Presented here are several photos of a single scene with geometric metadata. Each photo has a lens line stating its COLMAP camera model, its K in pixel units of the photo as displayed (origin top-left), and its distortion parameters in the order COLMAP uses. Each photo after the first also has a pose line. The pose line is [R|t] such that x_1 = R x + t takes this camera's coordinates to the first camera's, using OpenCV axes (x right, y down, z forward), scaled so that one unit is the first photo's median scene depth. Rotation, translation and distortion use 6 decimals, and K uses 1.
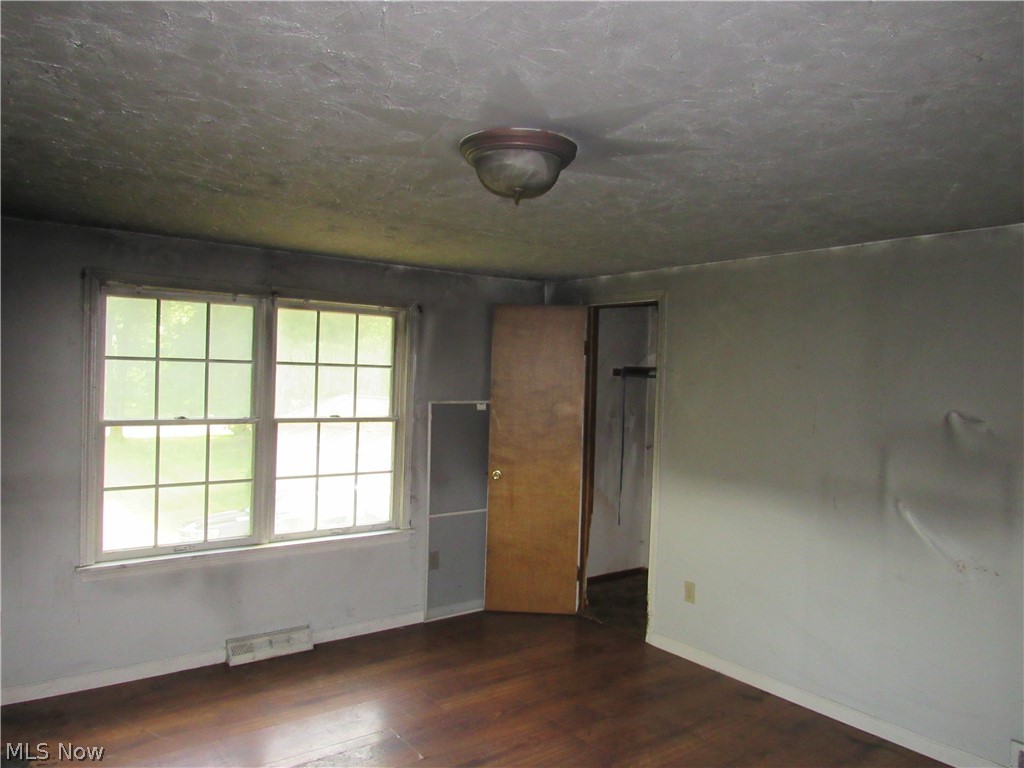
lens RADIAL K [[738.1, 0, 512.0], [0, 738.1, 384.0], [0, 0, 1]] dist [-0.007423, -0.005094]
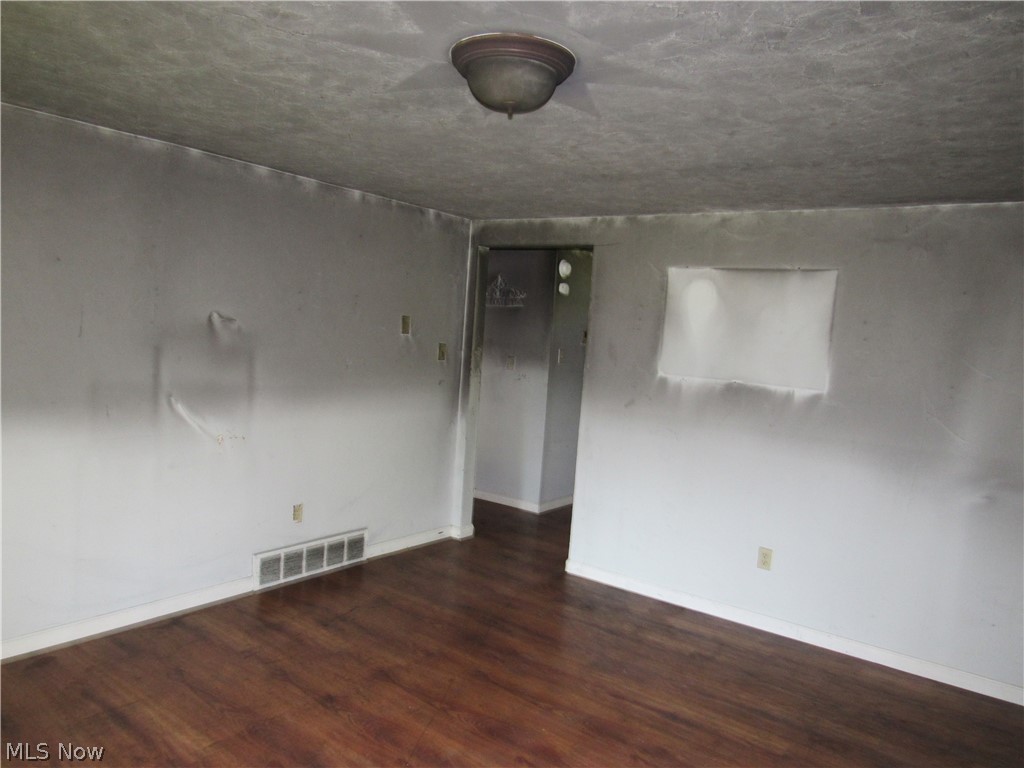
lens RADIAL K [[738.1, 0, 512.0], [0, 738.1, 384.0], [0, 0, 1]] dist [-0.007423, -0.005094]
pose [[-0.295315, -0.115207, 0.948428, -0.664174], [-0.061329, 0.992942, 0.101518, 0.002976], [-0.953429, -0.028186, -0.300296, 0.891611]]
